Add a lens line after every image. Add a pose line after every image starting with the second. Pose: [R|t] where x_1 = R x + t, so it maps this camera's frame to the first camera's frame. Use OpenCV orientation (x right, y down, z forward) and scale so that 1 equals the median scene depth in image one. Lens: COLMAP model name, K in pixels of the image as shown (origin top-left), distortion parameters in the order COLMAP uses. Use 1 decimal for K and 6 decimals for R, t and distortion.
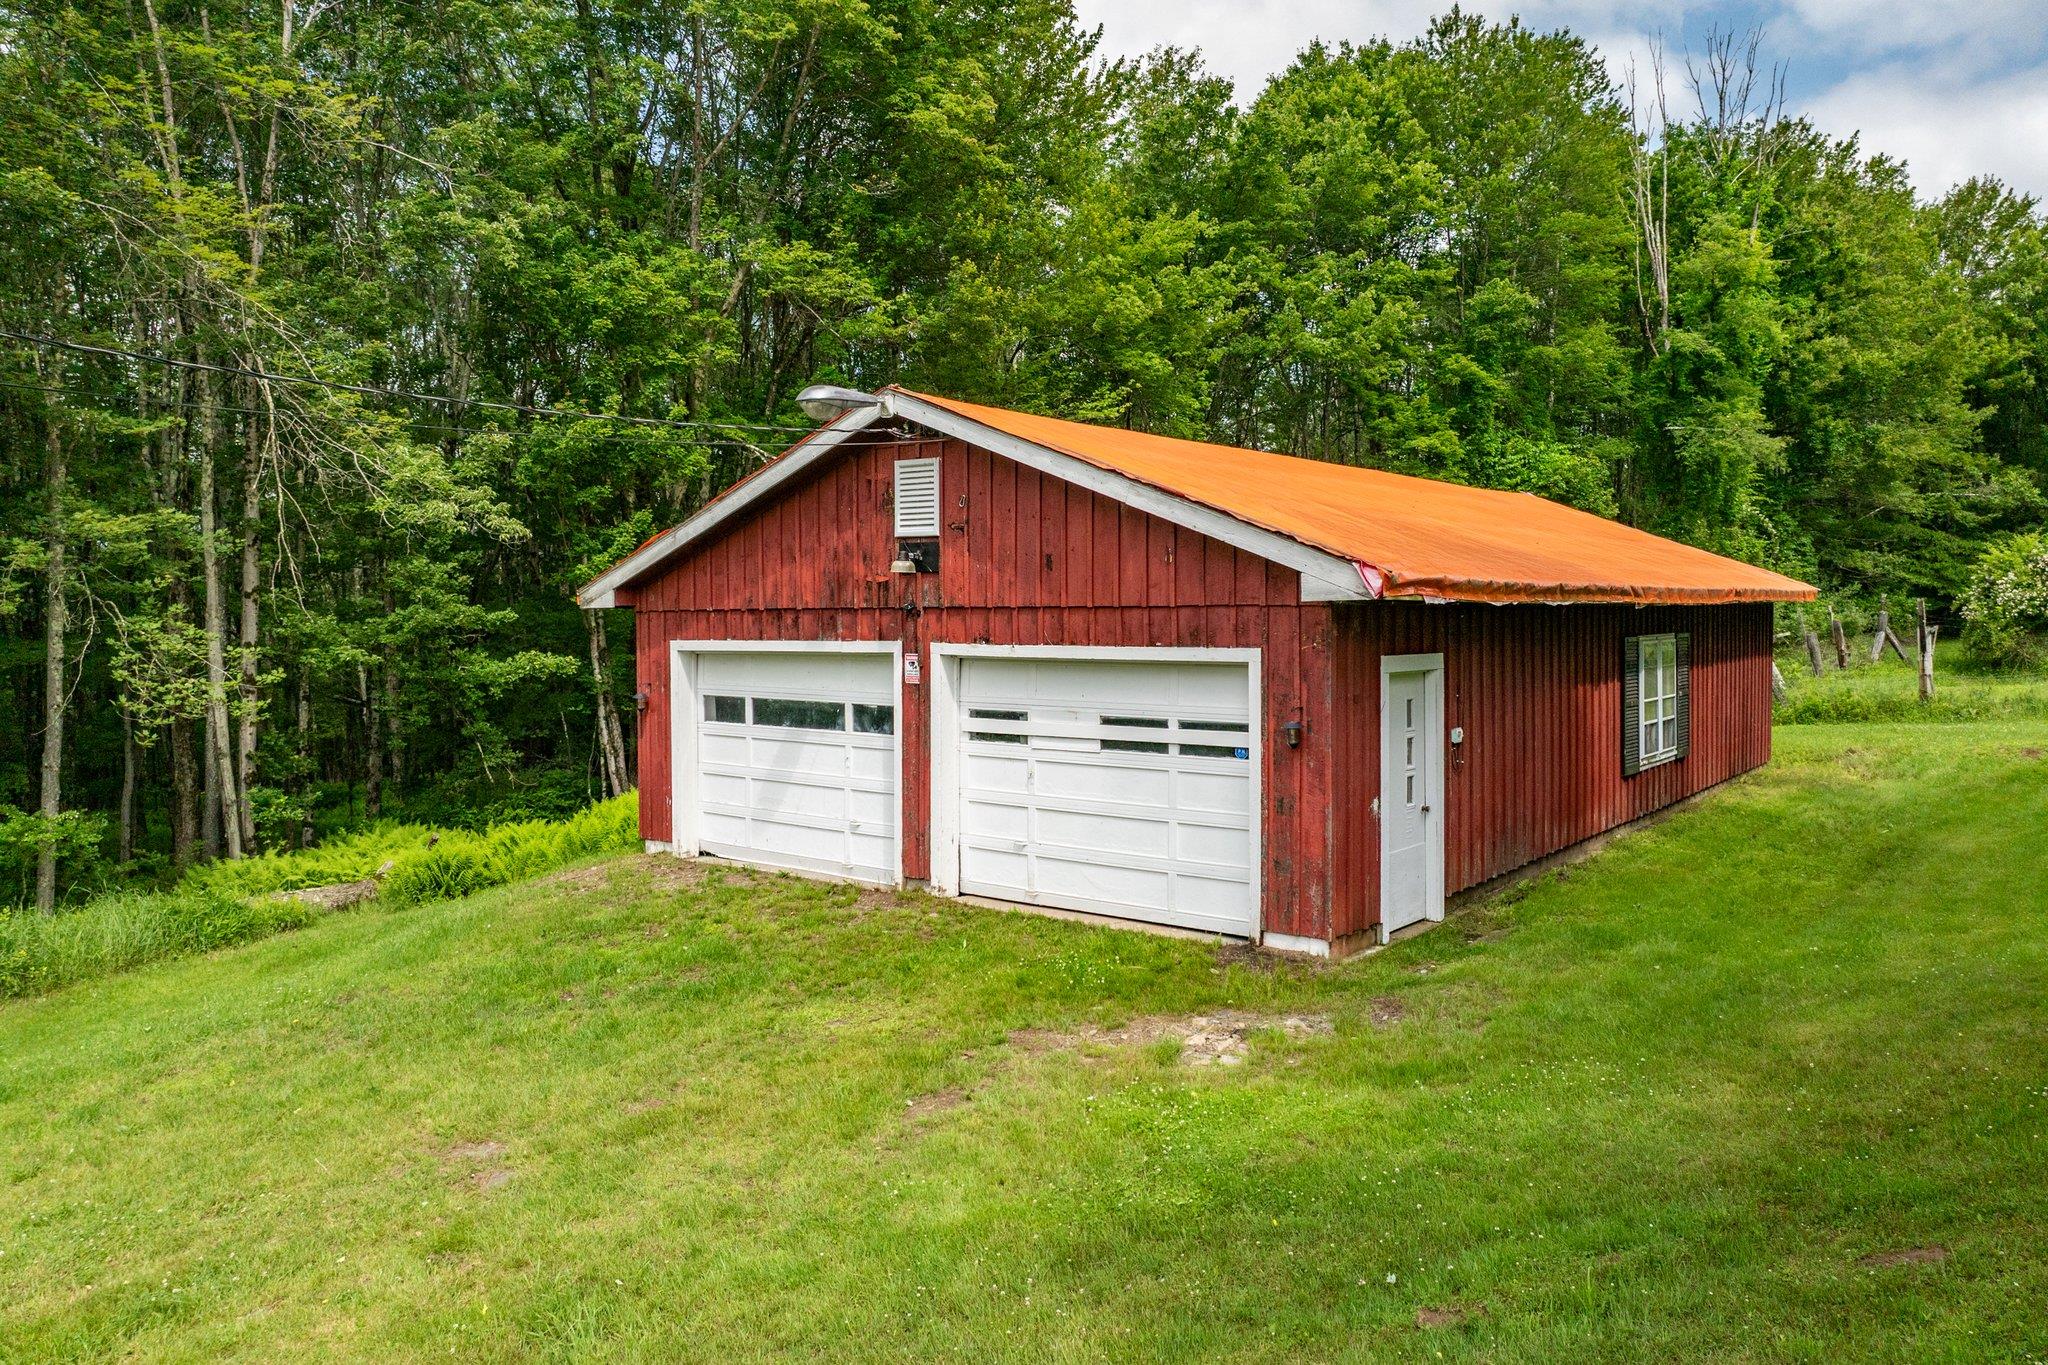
lens RADIAL K [[1417.0, 0, 1023.6], [0, 1417.0, 690.5], [0, 0, 1]] dist [-0.031098, -0.020293]
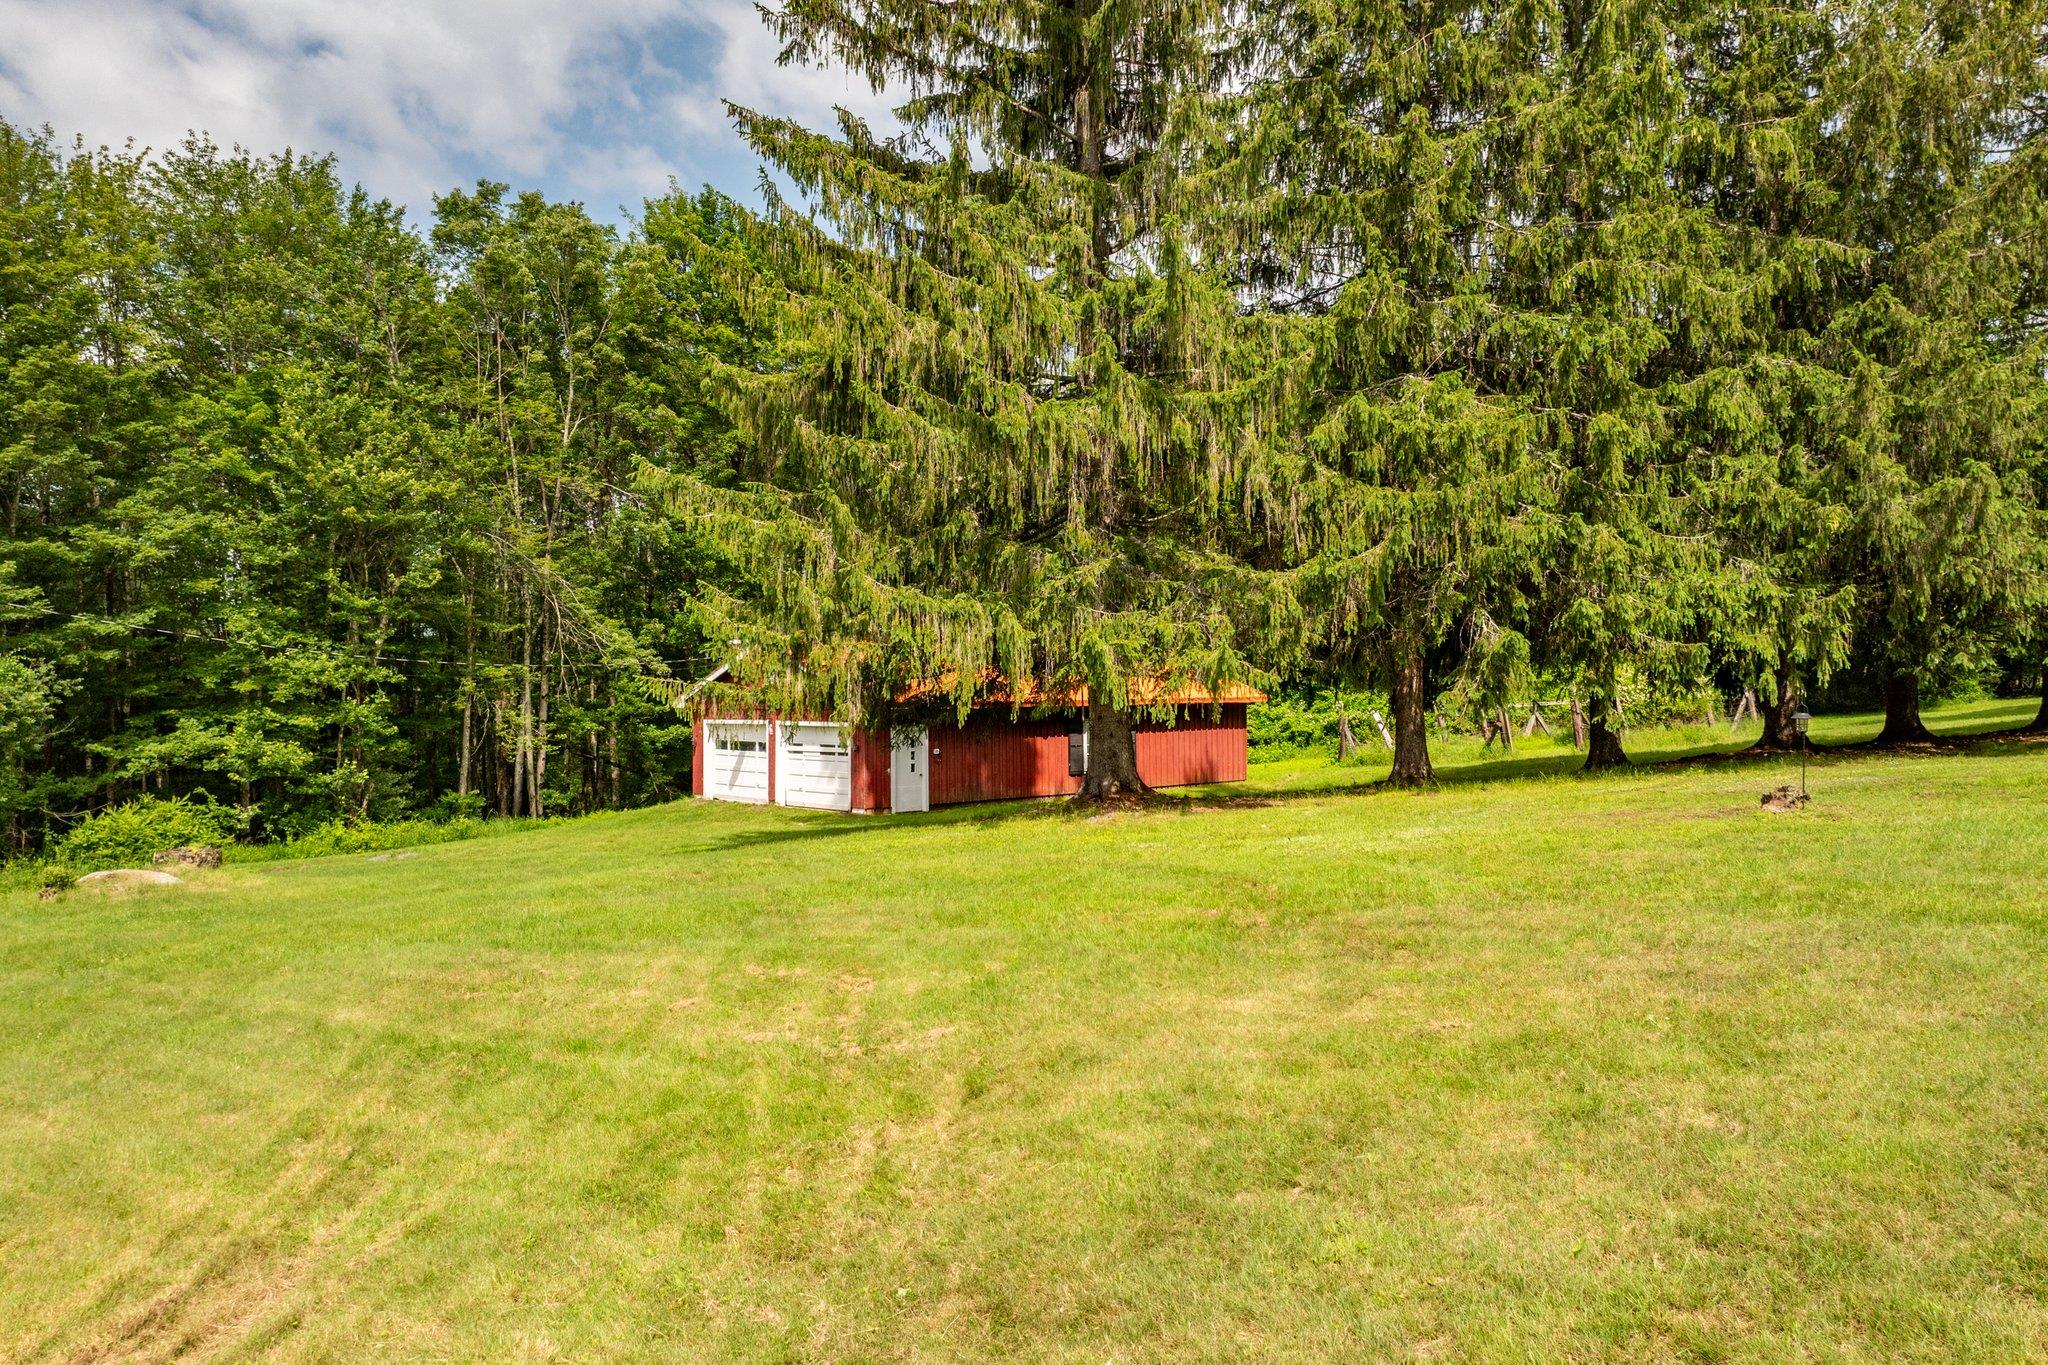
lens RADIAL K [[1417.0, 0, 1031.8], [0, 1417.0, 684.7], [0, 0, 1]] dist [-0.031098, -0.020293]
pose [[0.990501, 0.000982, -0.137499, 0.763388], [-0.009723, 0.997972, -0.062913, 0.063918], [0.137158, 0.063652, 0.988502, -1.637152]]
